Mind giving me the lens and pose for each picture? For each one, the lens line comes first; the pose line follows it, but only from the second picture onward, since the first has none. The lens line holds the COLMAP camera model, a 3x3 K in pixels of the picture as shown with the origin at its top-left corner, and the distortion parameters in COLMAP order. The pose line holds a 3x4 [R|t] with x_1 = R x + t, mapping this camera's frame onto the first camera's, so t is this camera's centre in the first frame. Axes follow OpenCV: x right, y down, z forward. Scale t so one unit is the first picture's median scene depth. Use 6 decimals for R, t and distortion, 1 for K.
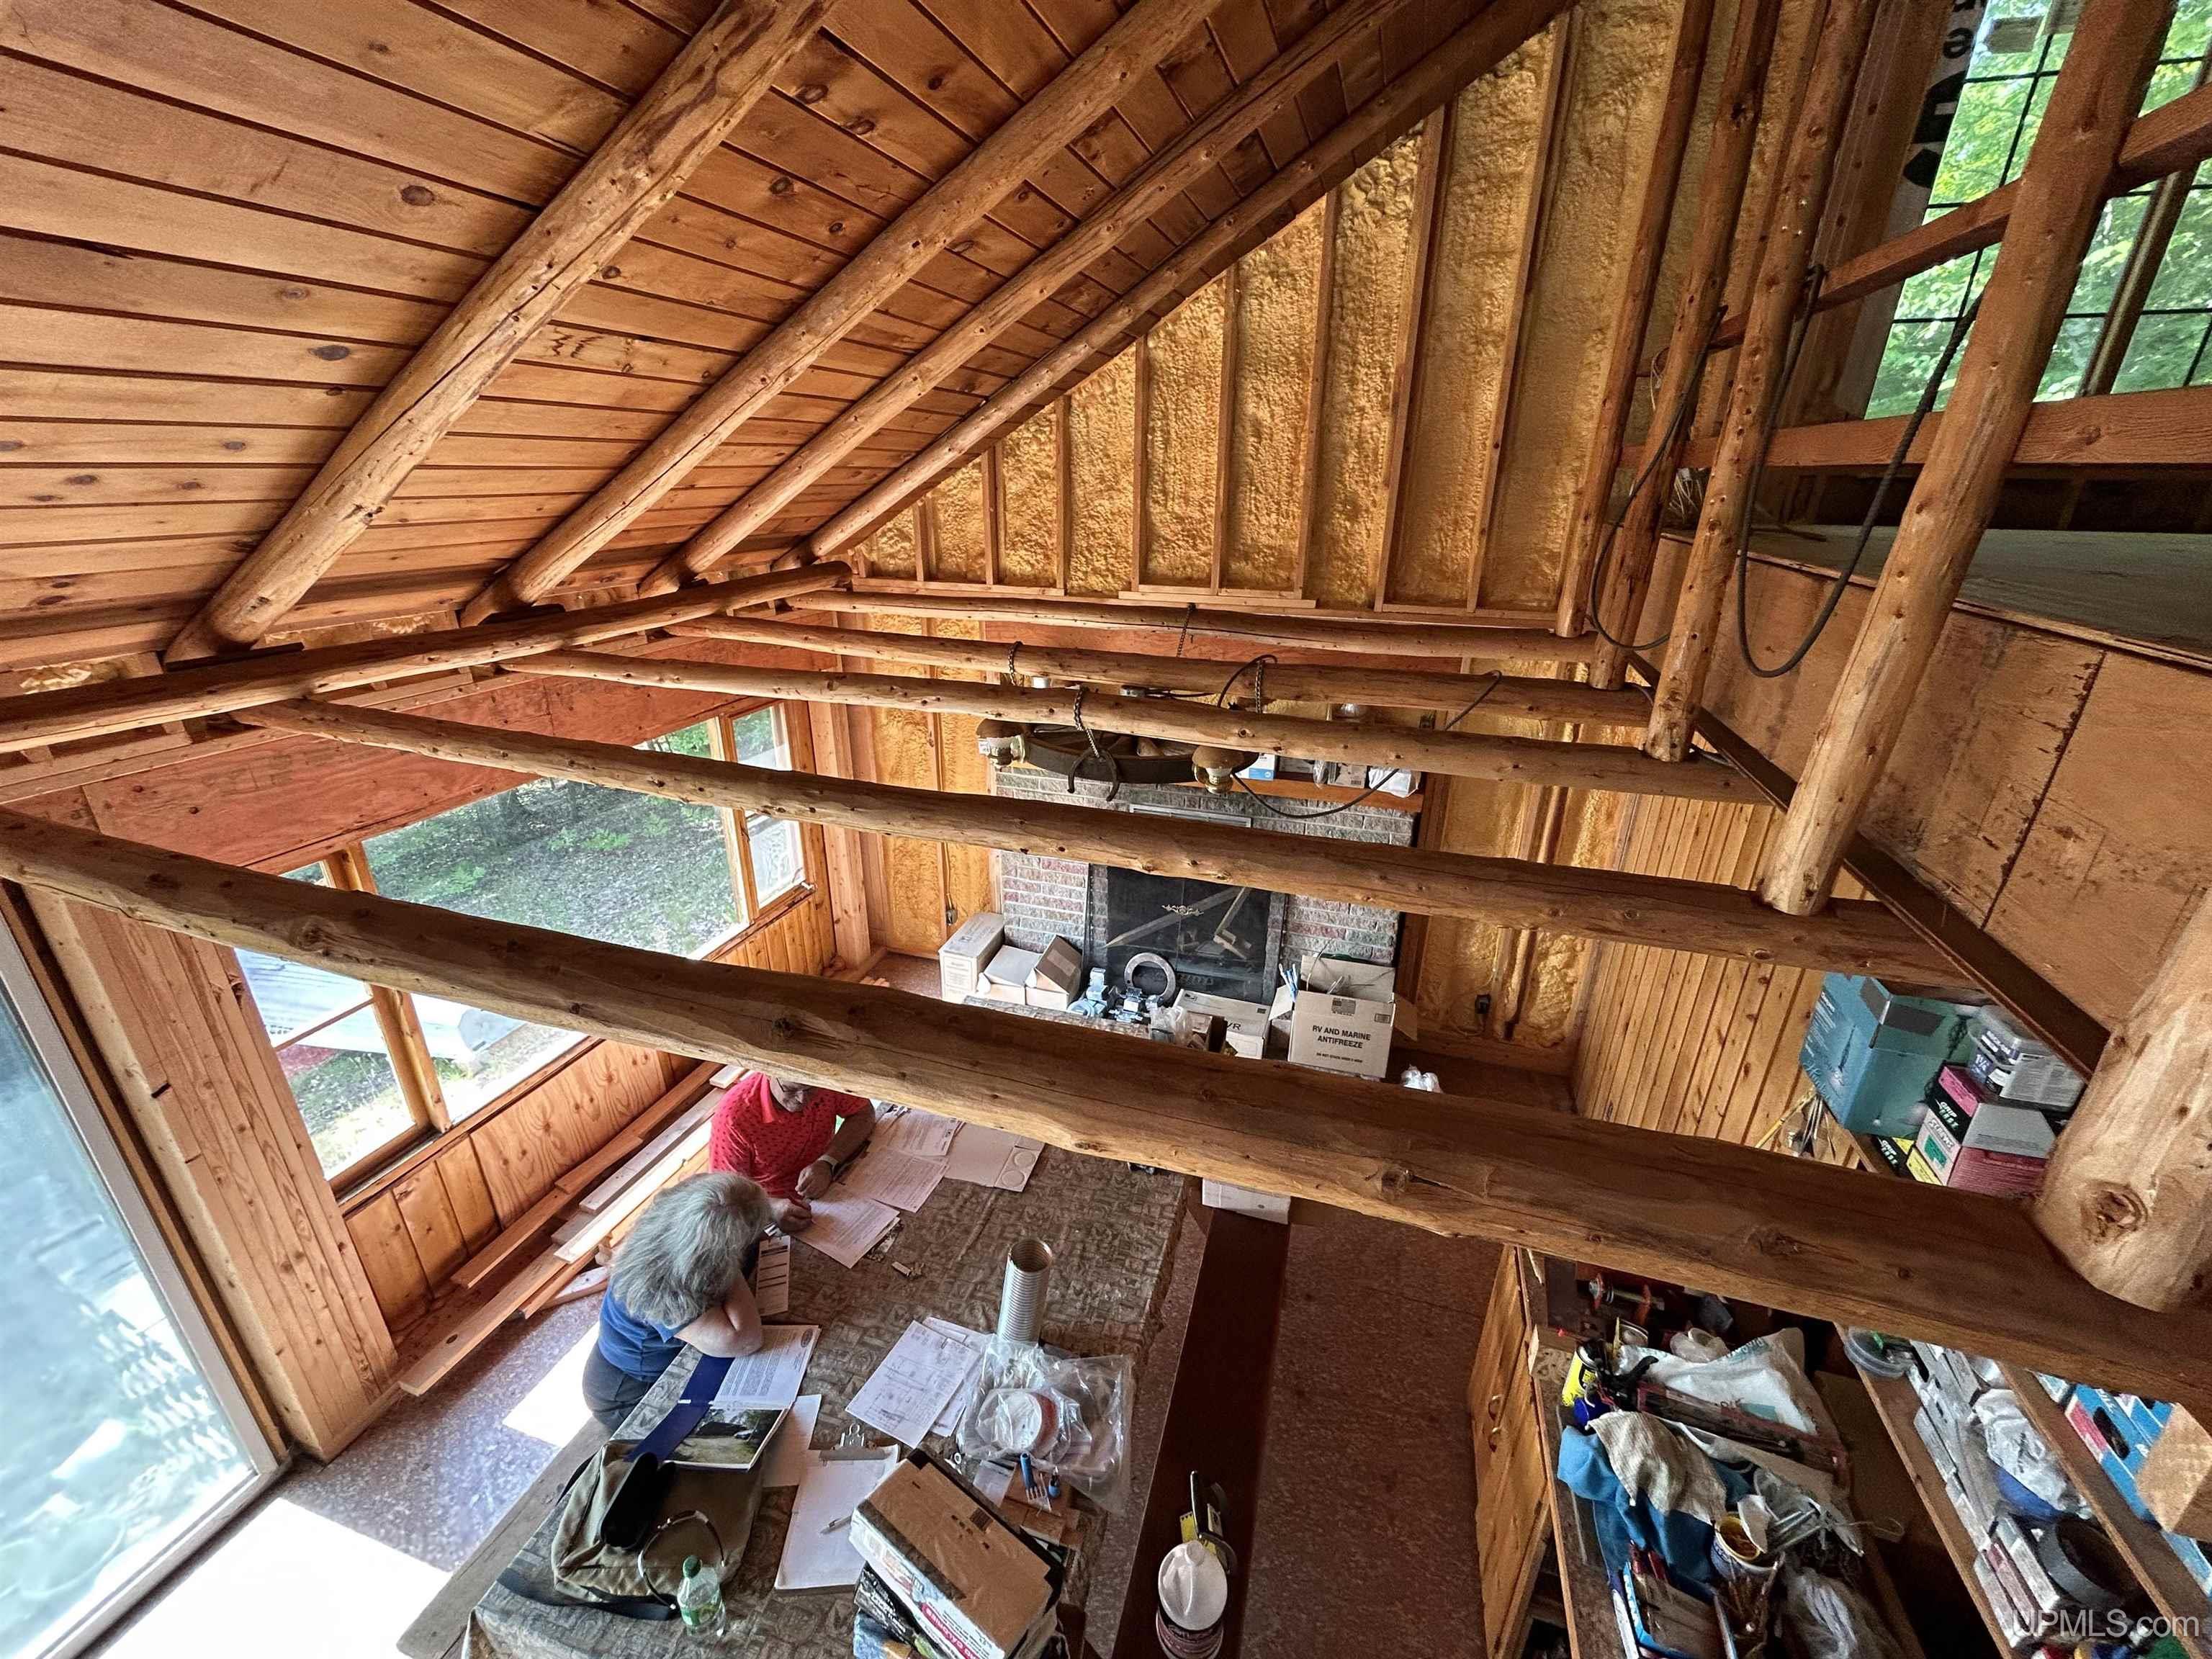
lens RADIAL K [[892.5, 0, 1110.0], [0, 892.5, 827.5], [0, 0, 1]] dist [0.001184, -0.000045]
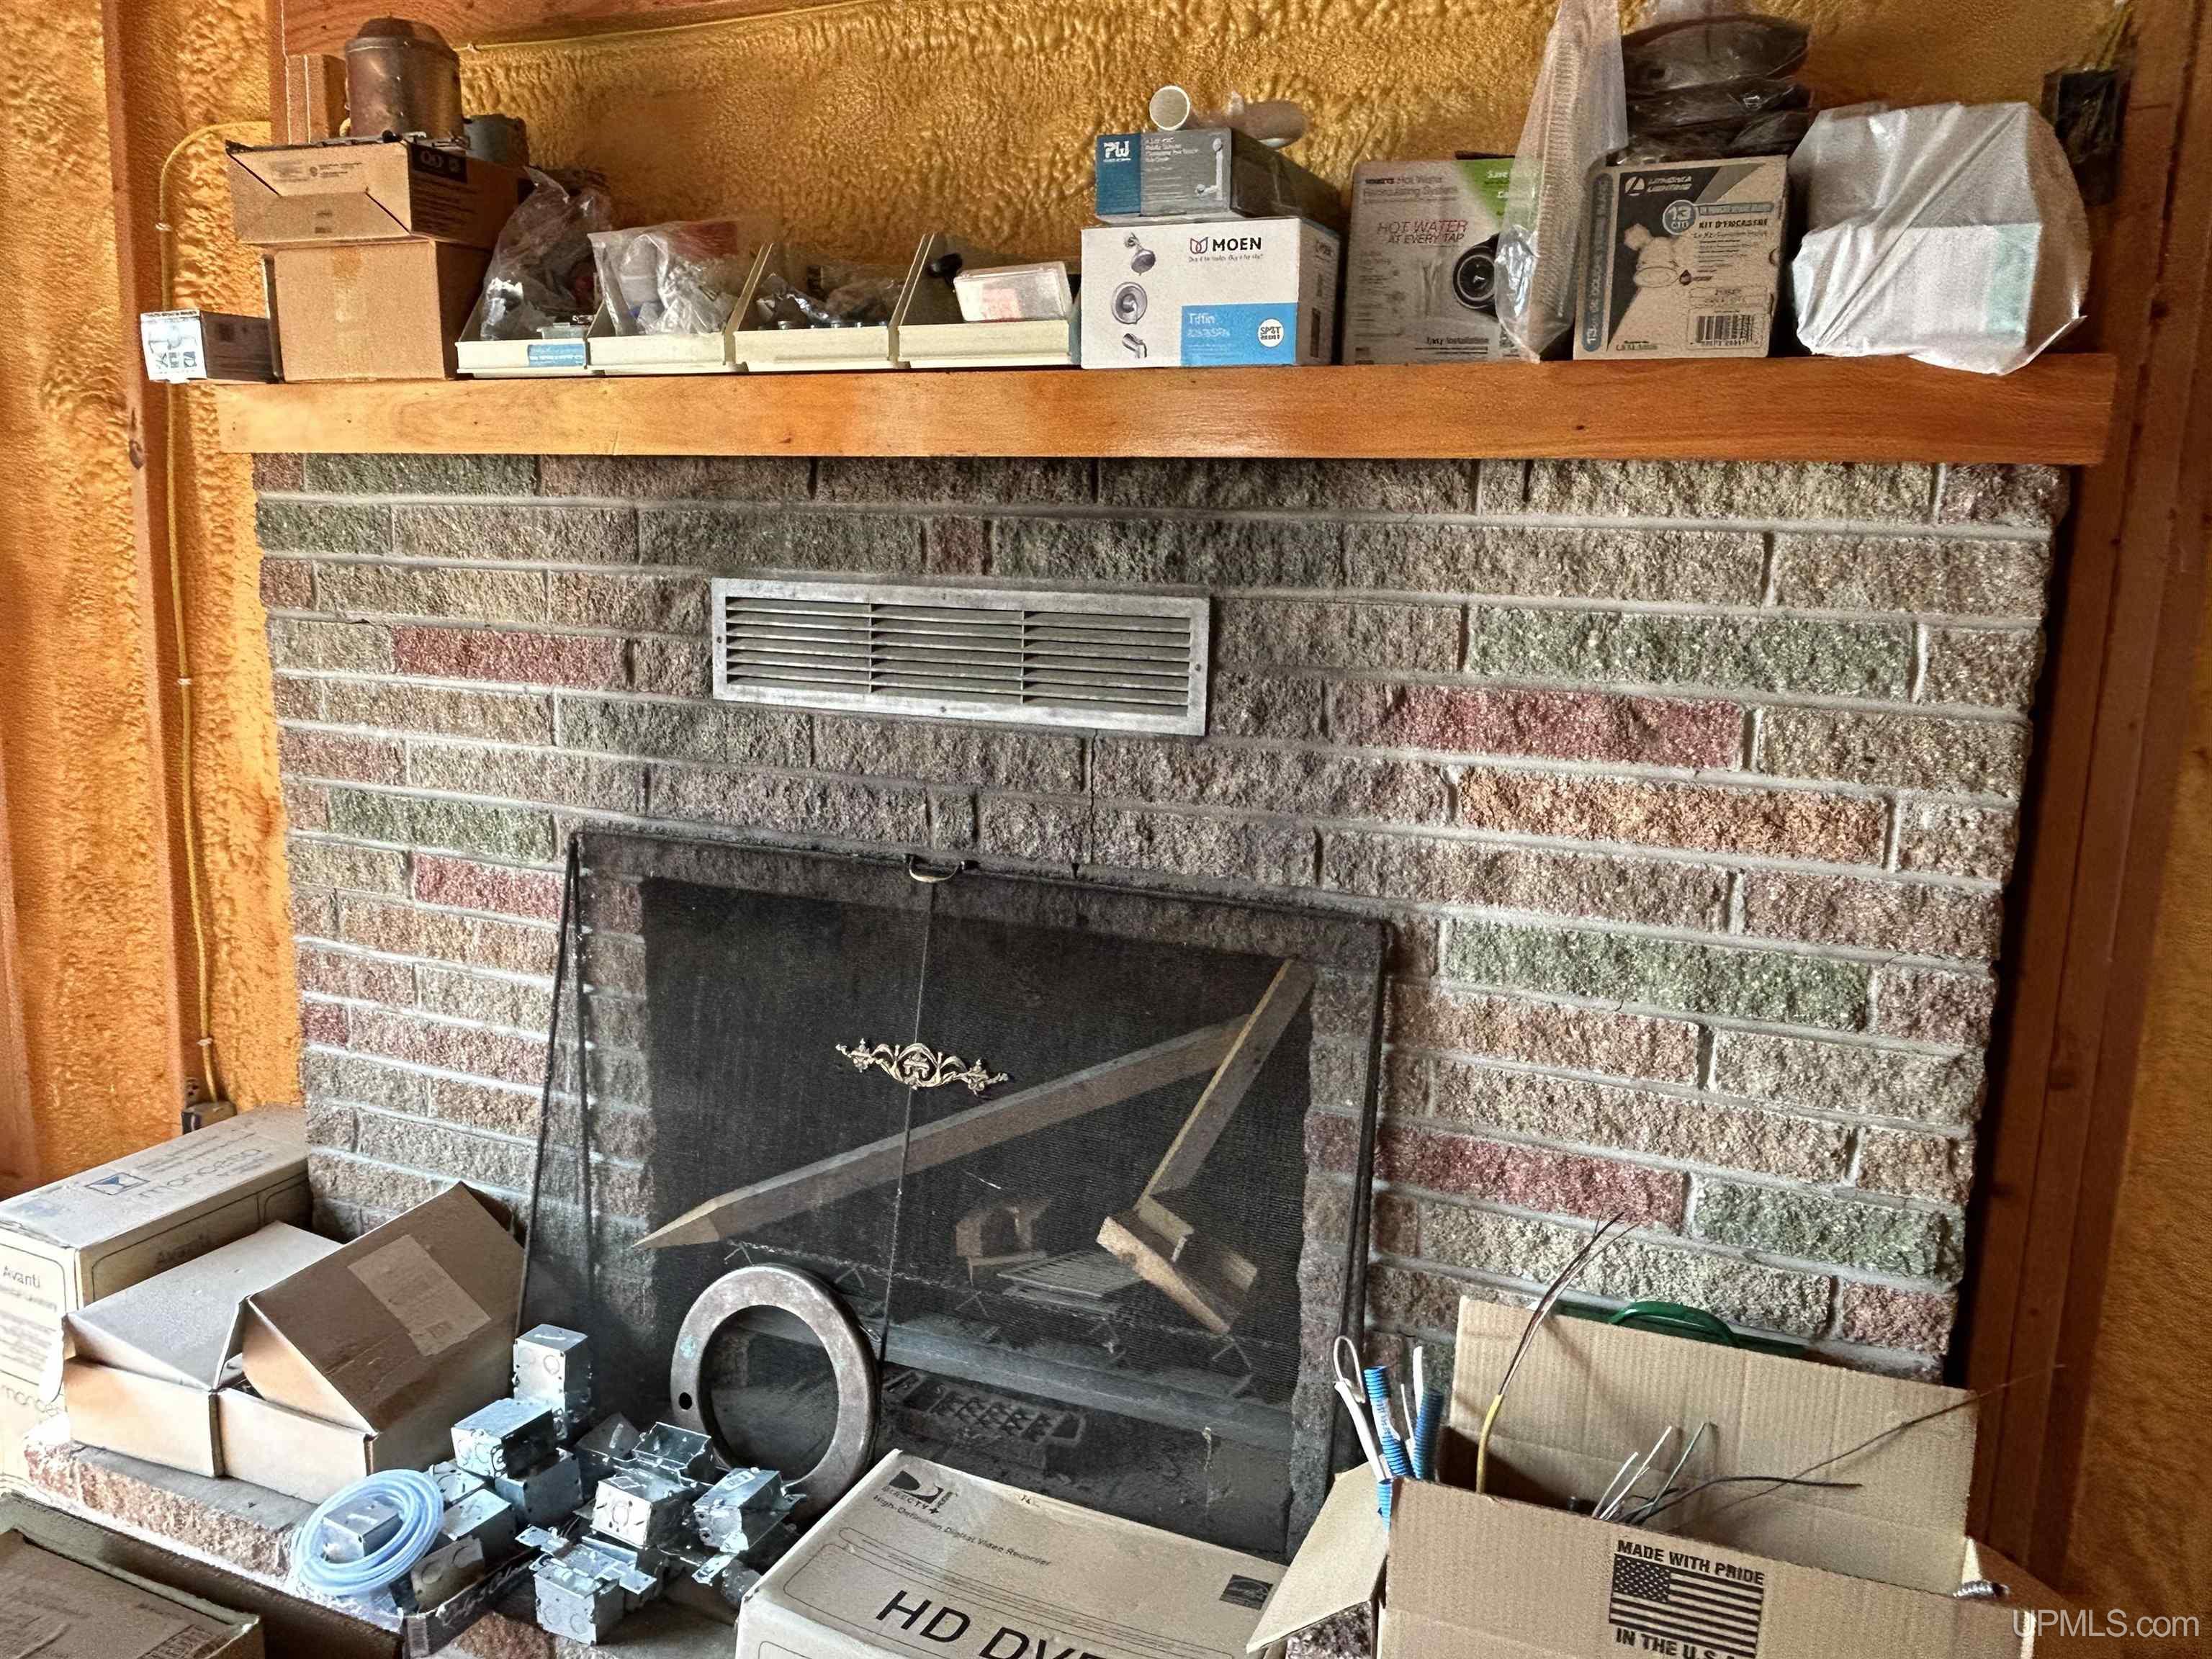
lens RADIAL K [[1625.7, 0, 1101.8], [0, 1625.7, 831.6], [0, 0, 1]] dist [-0.025484, -0.002027]
pose [[0.994818, 0.034021, -0.095816, 0.161365], [-0.053776, 0.975820, -0.211858, 0.117545], [0.086291, 0.215912, 0.972592, 0.604443]]
